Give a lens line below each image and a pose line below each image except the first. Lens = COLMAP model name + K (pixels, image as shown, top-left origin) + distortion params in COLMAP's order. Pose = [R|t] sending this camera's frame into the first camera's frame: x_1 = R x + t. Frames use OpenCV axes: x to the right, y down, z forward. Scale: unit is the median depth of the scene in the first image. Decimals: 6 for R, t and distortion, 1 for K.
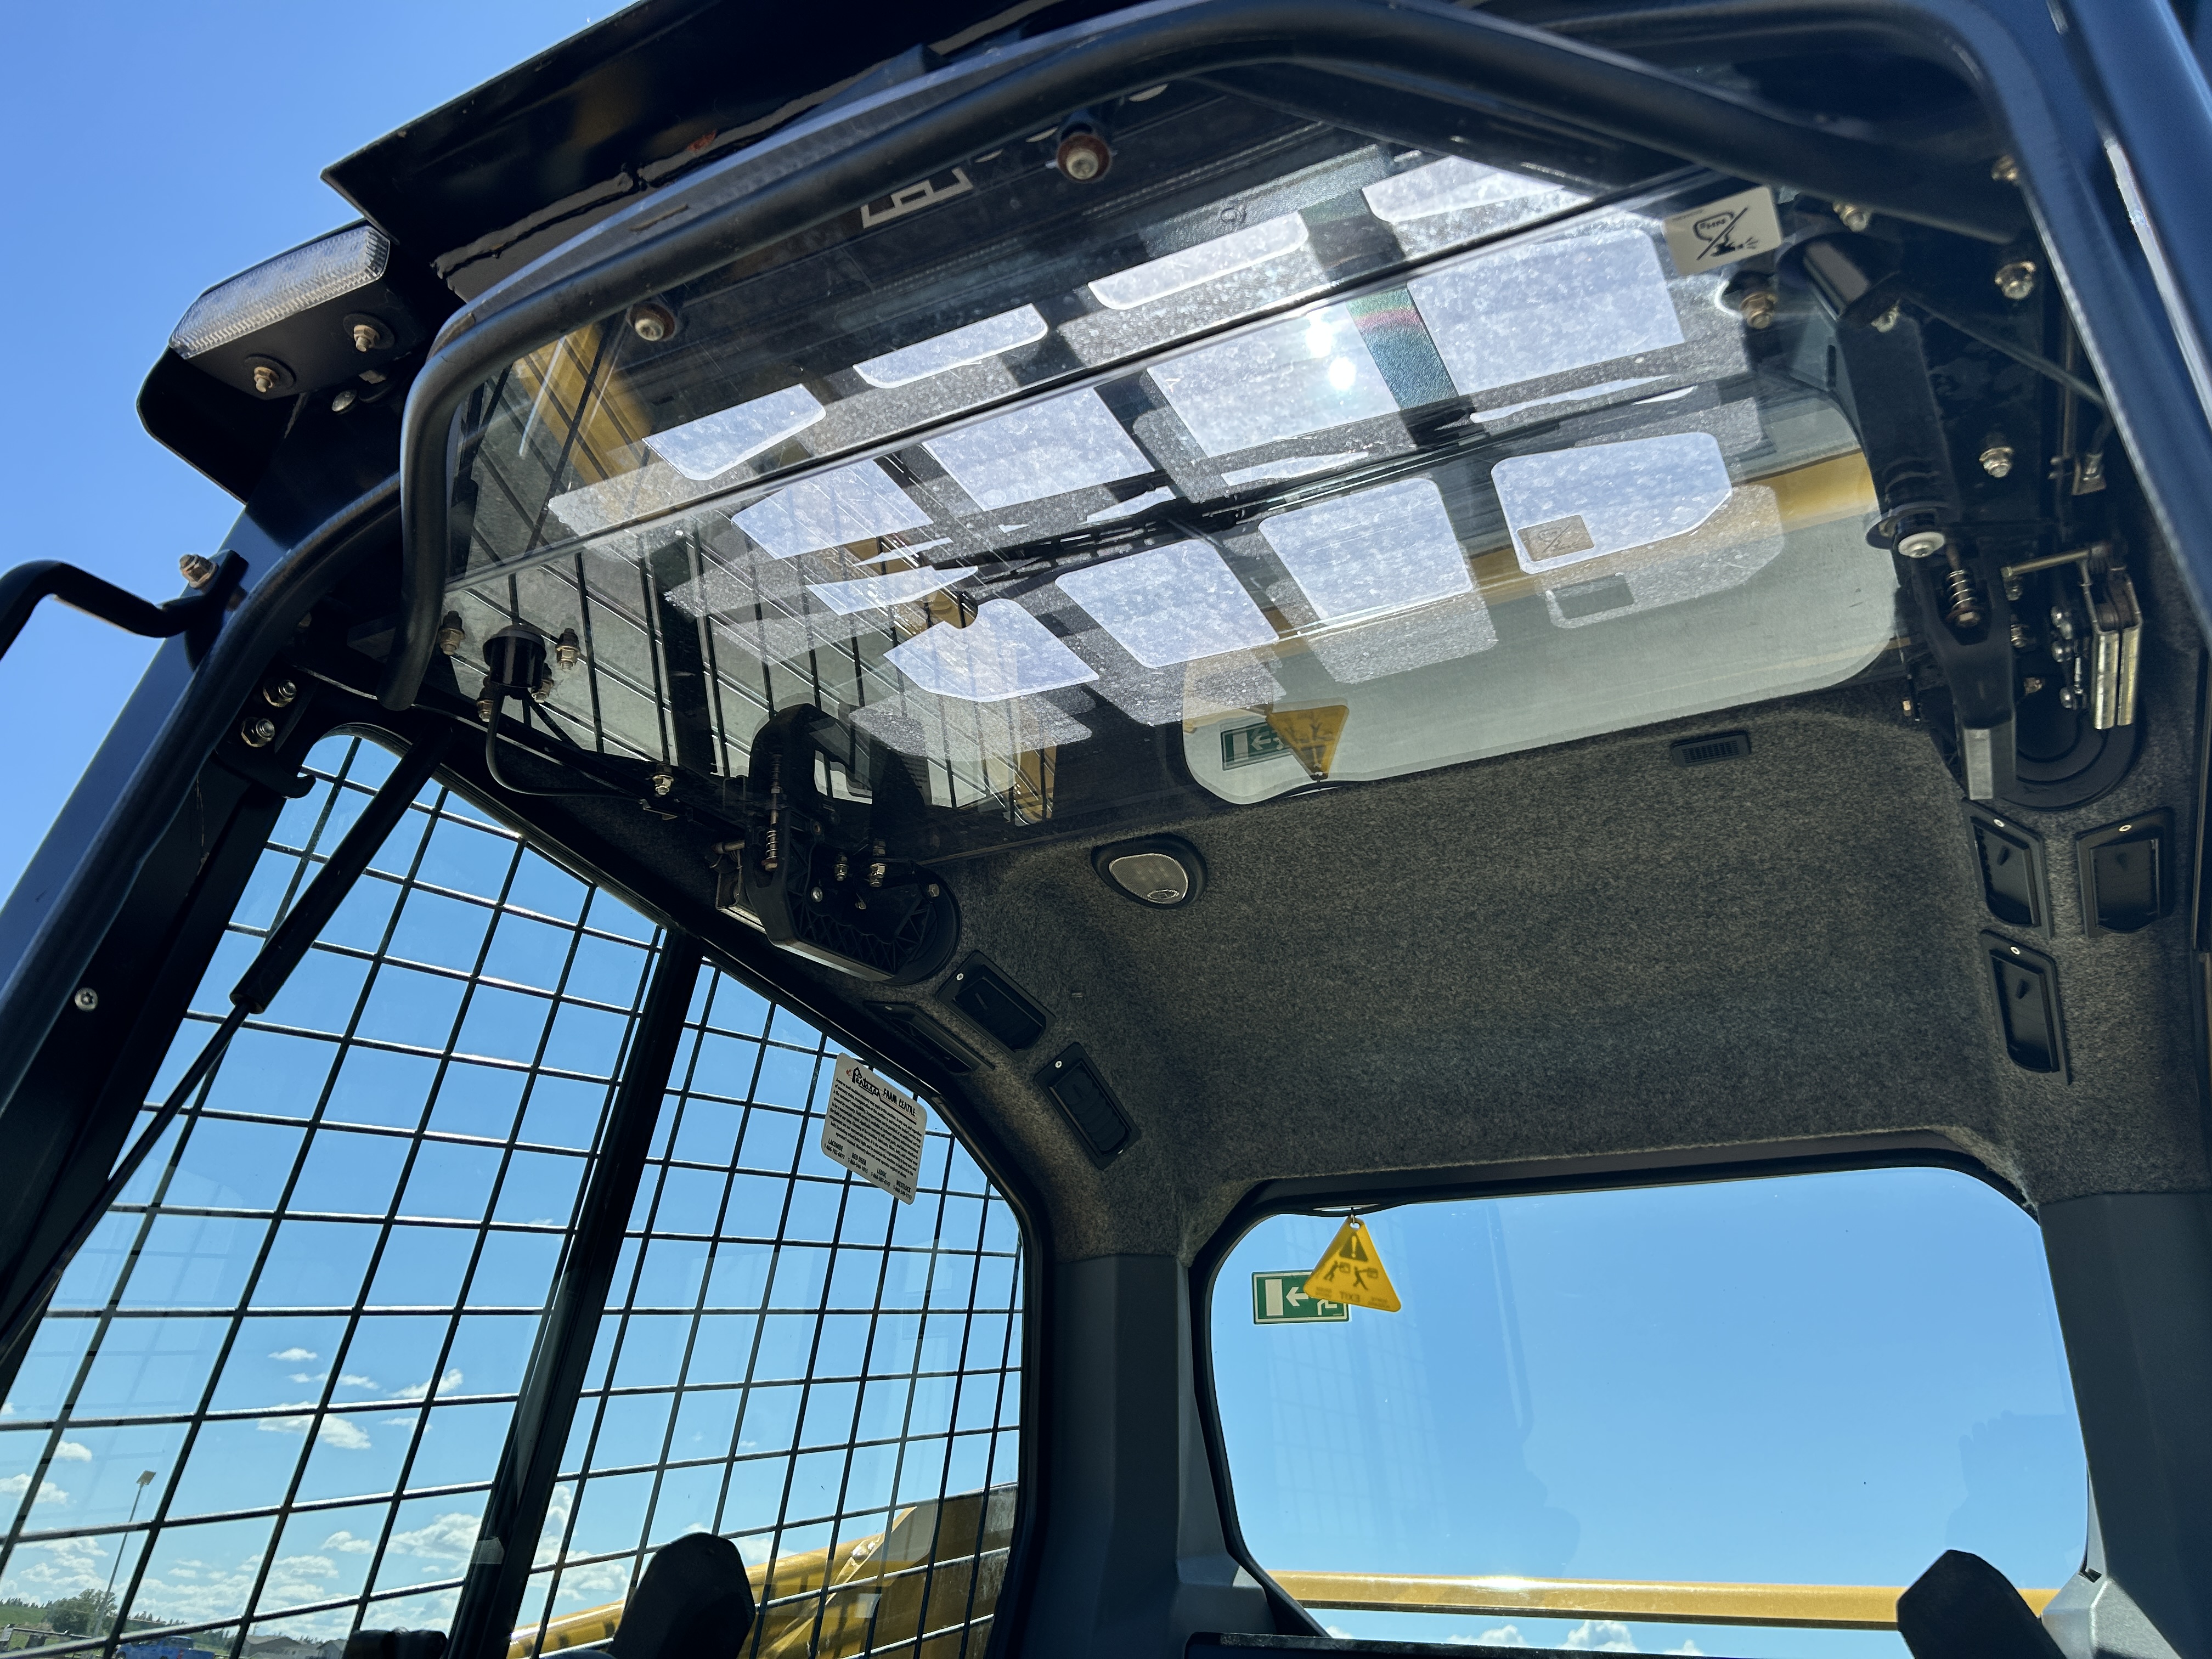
lens RADIAL K [[1663.9, 0, 1111.7], [0, 1663.9, 837.4], [0, 0, 1]] dist [0.047636, -0.057091]
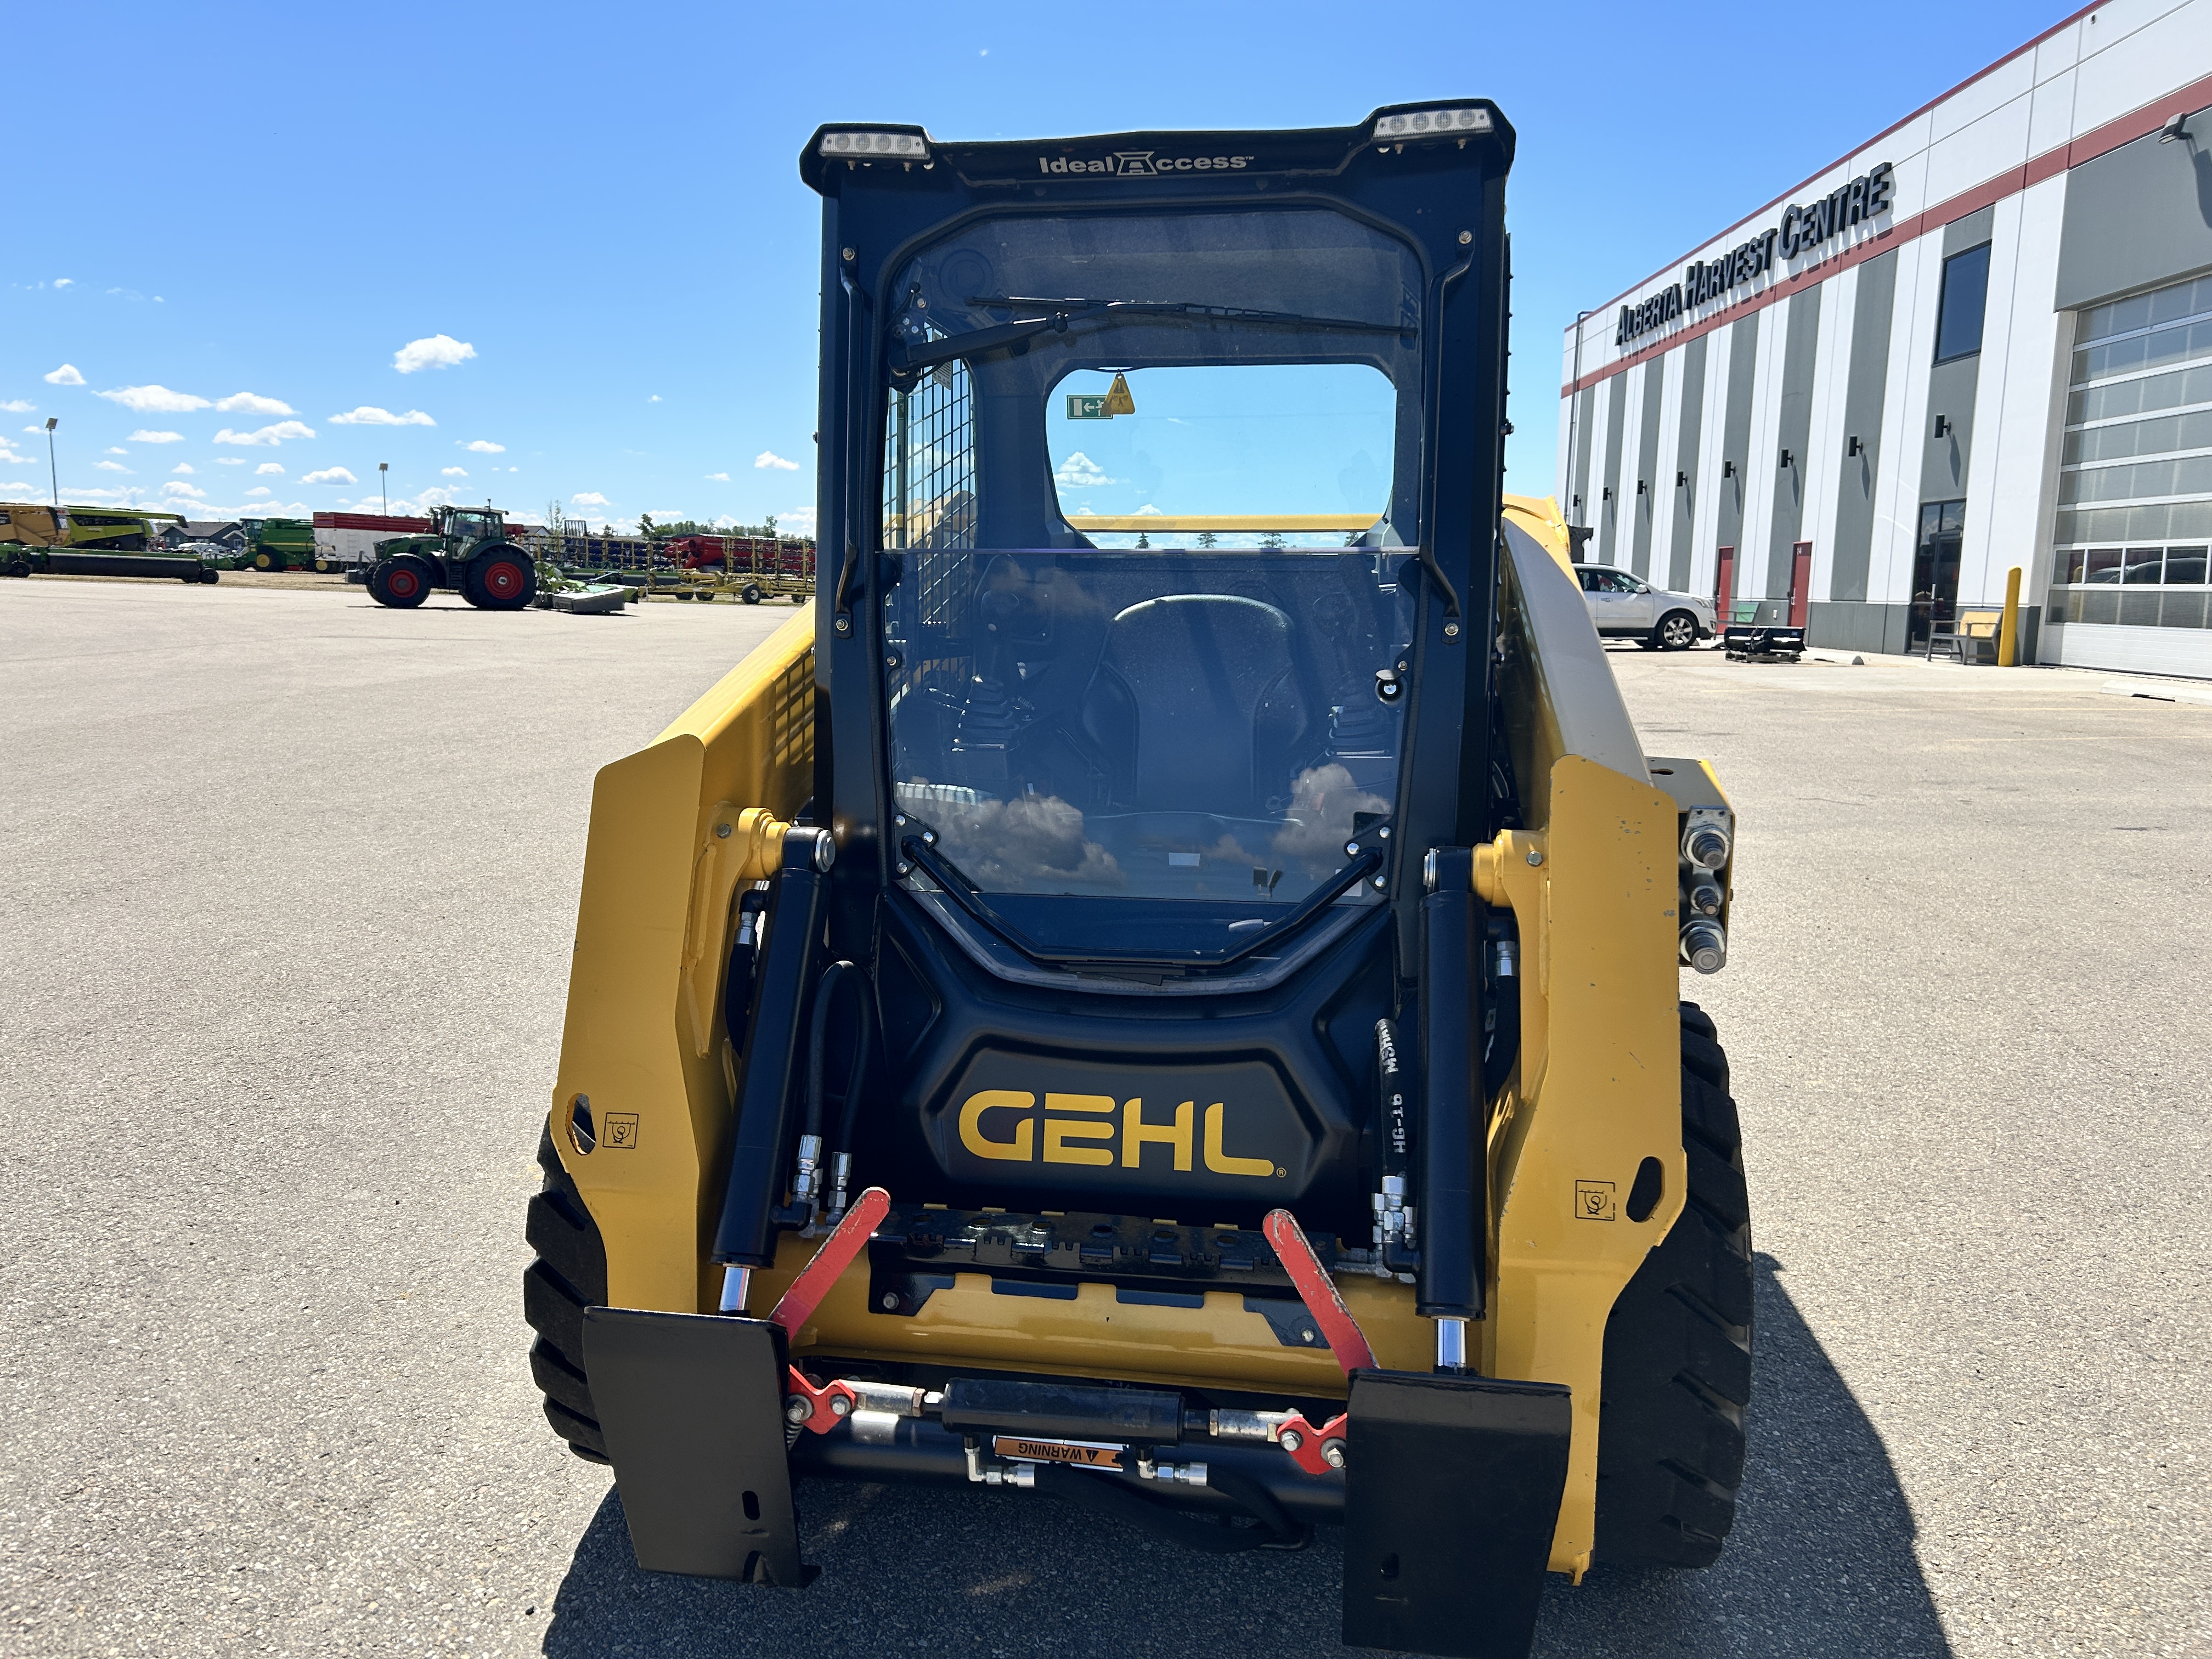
lens RADIAL K [[1660.6, 0, 1106.0], [0, 1660.6, 829.5], [0, 0, 1]] dist [0.054933, -0.061252]
pose [[0.949434, -0.116320, 0.291623, -0.580069], [-0.090216, 0.788593, 0.608262, -0.629804], [-0.300725, -0.603814, 0.738223, -0.965881]]
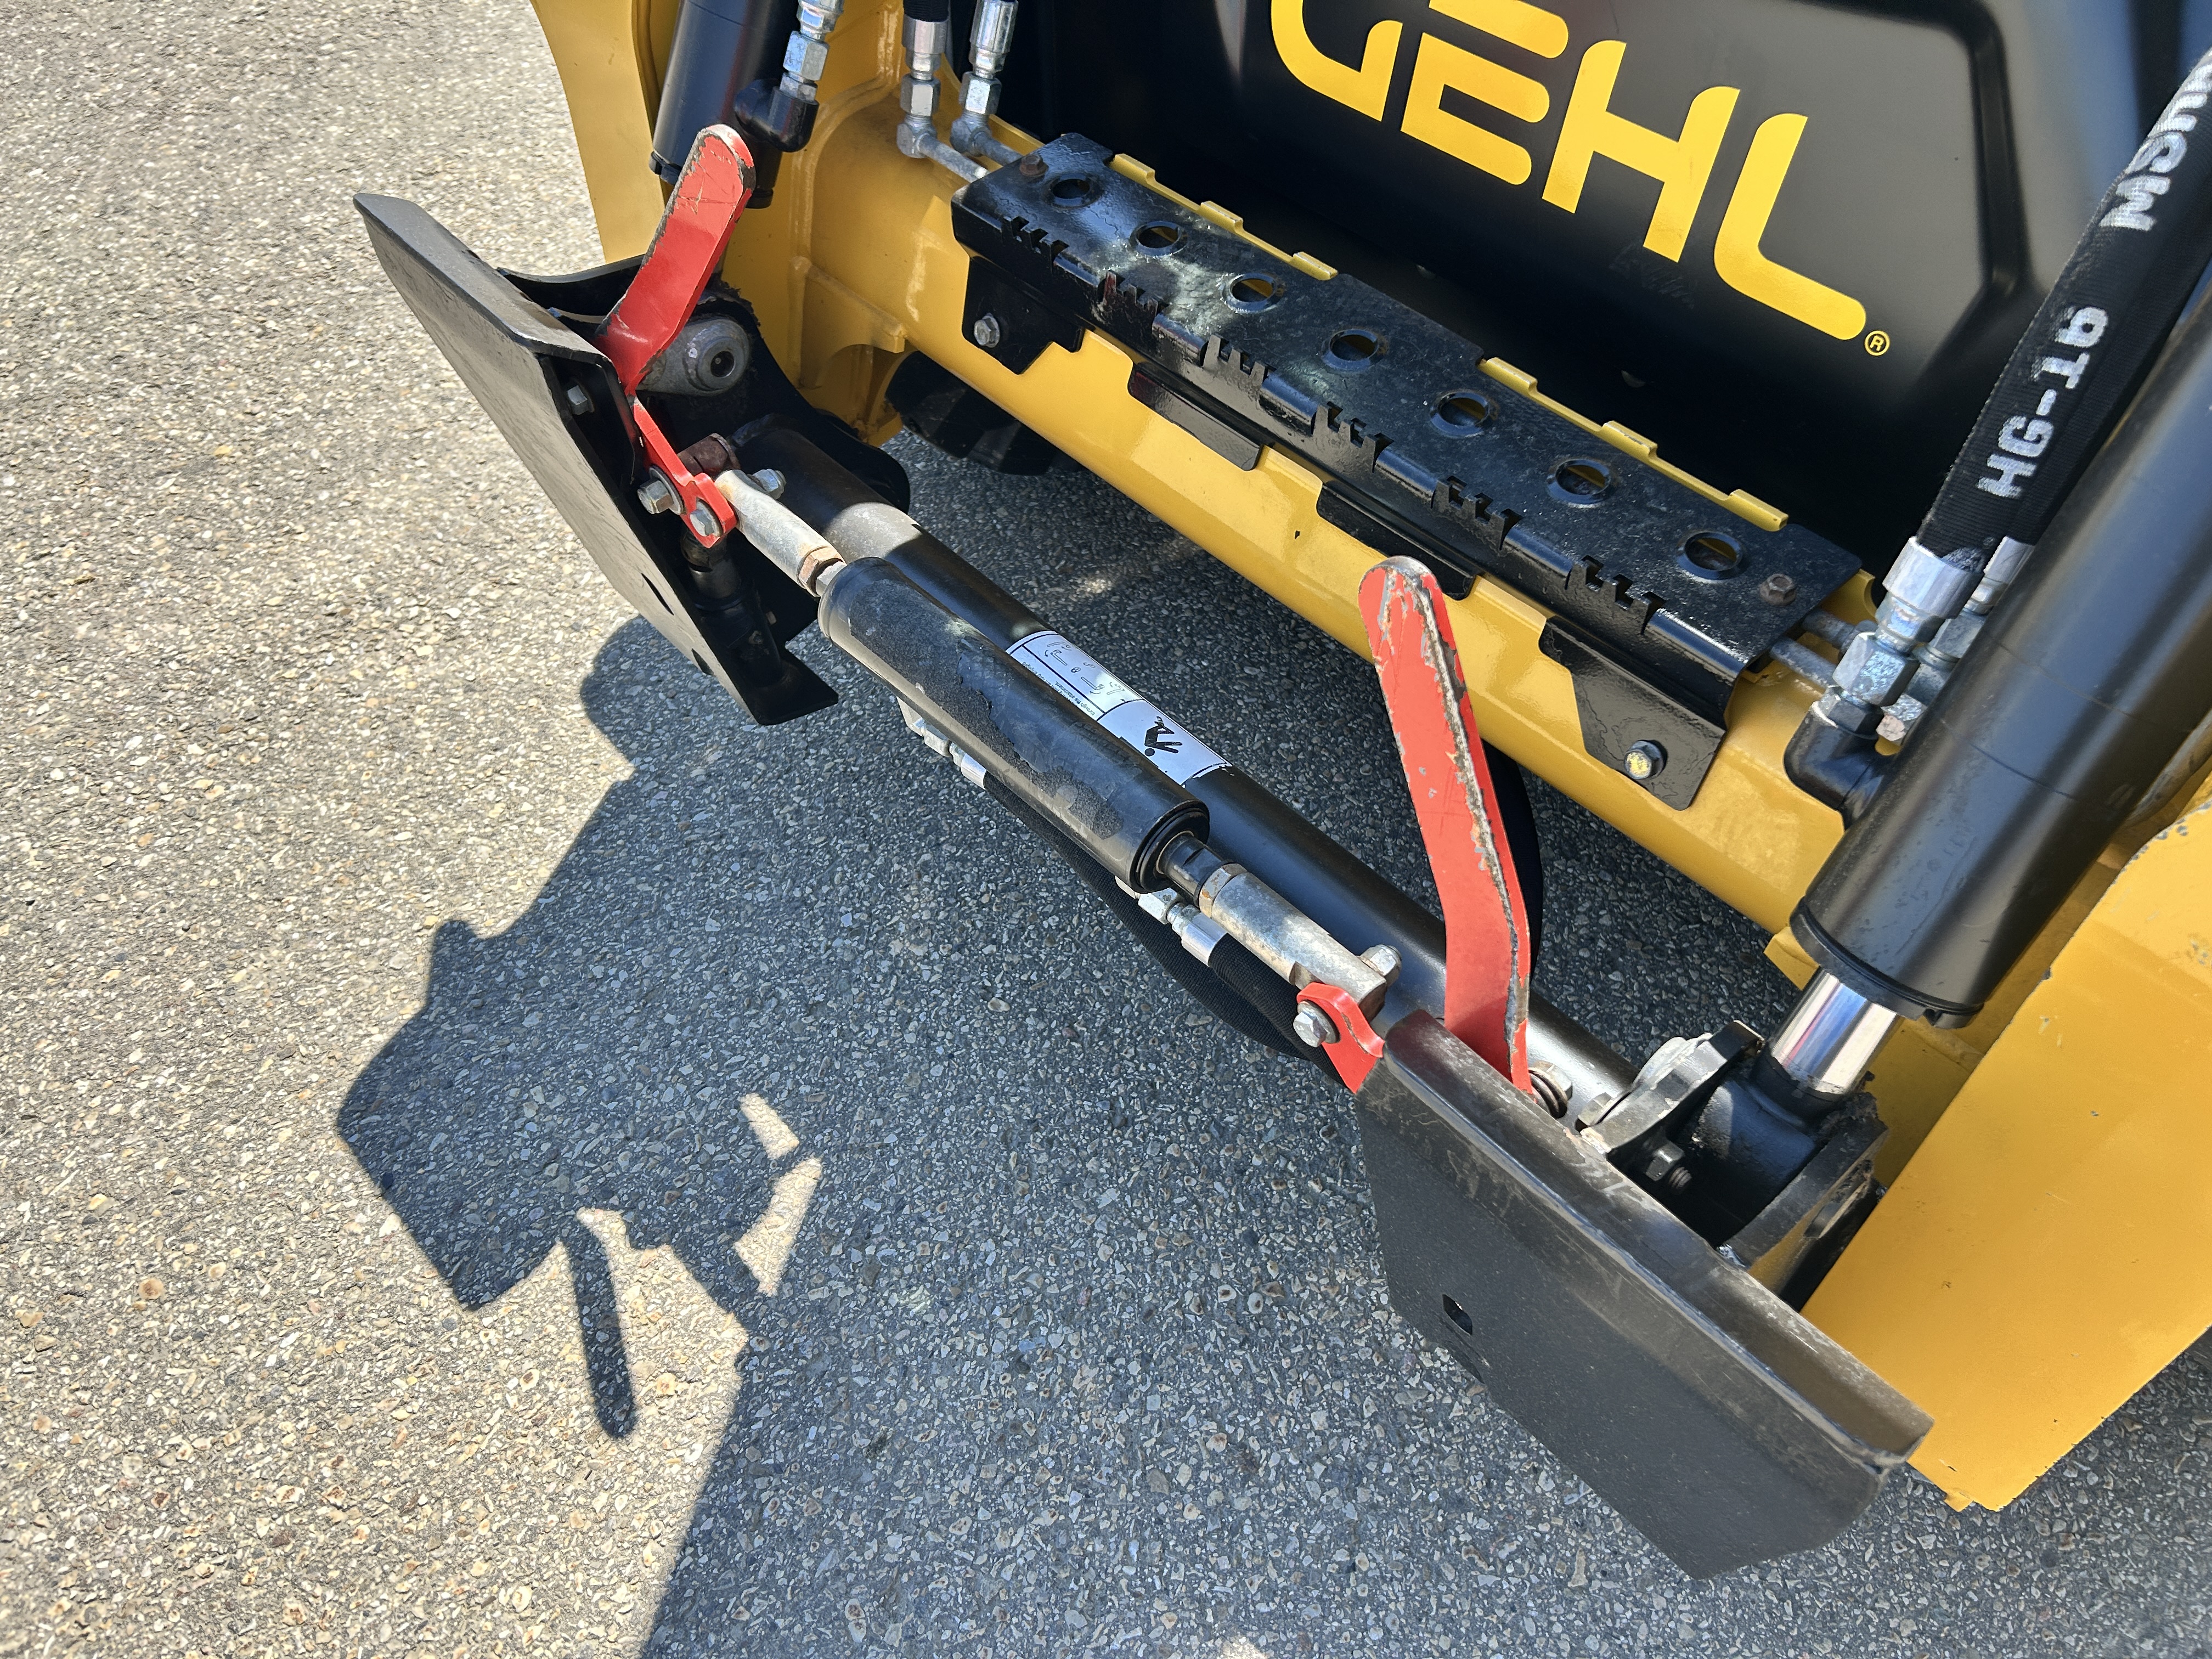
lens RADIAL K [[1663.9, 0, 1111.7], [0, 1663.9, 837.4], [0, 0, 1]] dist [0.047636, -0.057091]
pose [[0.929500, 0.215379, -0.299403, -0.078214], [0.253630, 0.216101, 0.942853, -0.092749], [0.267772, -0.952319, 0.146239, -0.432643]]
